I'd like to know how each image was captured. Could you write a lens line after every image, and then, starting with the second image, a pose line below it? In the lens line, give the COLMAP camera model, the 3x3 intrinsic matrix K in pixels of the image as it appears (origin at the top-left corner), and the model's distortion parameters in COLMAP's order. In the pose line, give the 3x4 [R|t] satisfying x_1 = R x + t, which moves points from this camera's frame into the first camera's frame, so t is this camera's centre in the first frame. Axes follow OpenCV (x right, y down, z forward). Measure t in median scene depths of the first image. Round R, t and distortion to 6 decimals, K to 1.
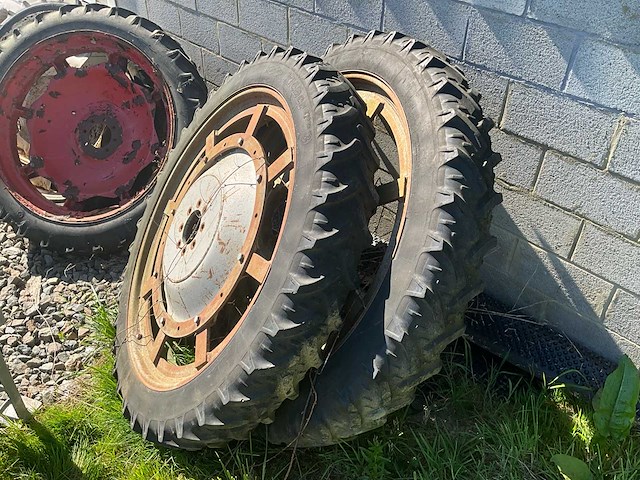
lens RADIAL K [[527.4, 0, 316.8], [0, 527.4, 240.3], [0, 0, 1]] dist [0.057658, -0.088636]
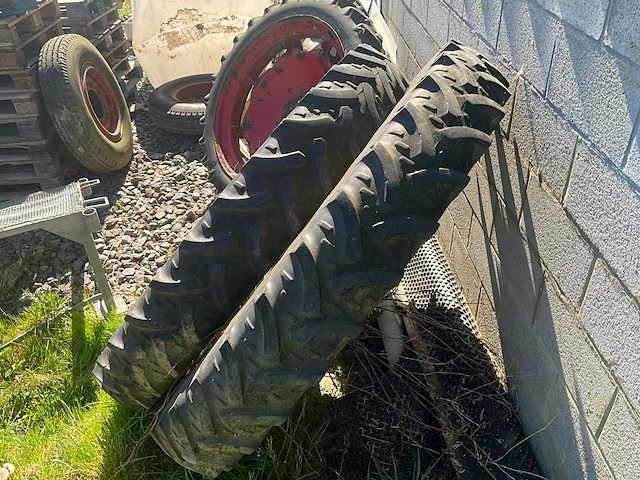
lens RADIAL K [[527.4, 0, 320.8], [0, 527.4, 241.9], [0, 0, 1]] dist [0.057658, -0.088636]
pose [[0.756564, 0.346042, -0.554856, 0.524324], [-0.356227, 0.929653, 0.094061, -0.128207], [0.548373, 0.126492, 0.826612, 0.296197]]
